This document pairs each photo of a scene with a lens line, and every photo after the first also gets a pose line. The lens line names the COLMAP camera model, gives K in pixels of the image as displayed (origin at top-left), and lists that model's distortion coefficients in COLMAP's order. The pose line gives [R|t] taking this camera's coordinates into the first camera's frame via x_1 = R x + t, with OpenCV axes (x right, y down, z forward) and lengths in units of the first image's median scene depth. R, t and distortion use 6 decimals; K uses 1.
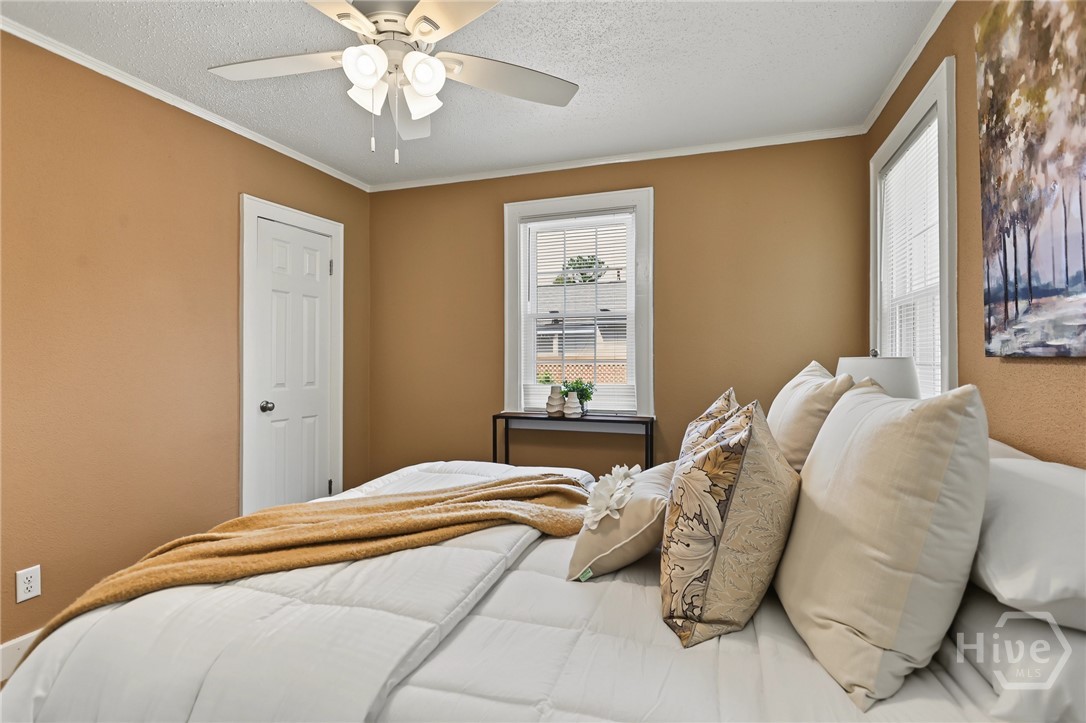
lens RADIAL K [[534.5, 0, 544.2], [0, 534.5, 359.8], [0, 0, 1]] dist [-0.005419, -0.000426]
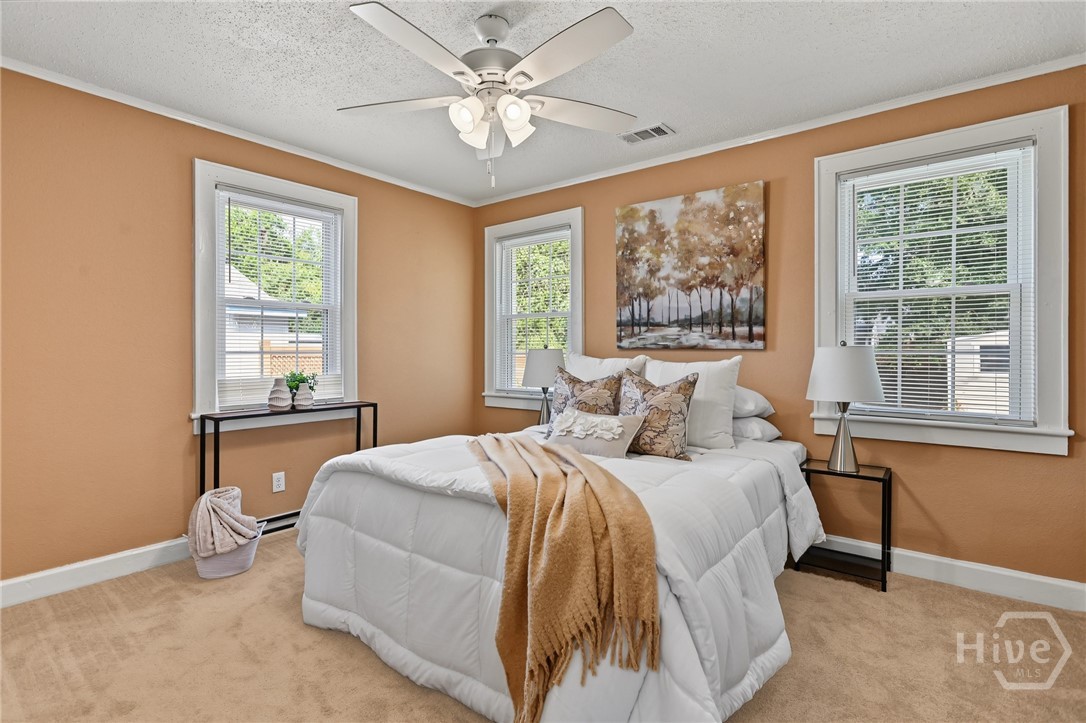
lens RADIAL K [[534.5, 0, 544.4], [0, 534.5, 354.0], [0, 0, 1]] dist [-0.005419, -0.000426]
pose [[0.326764, -0.005638, 0.945089, -1.650932], [0.003325, 0.999983, 0.004816, 0.006619], [-0.945100, 0.001568, 0.326777, 0.570126]]
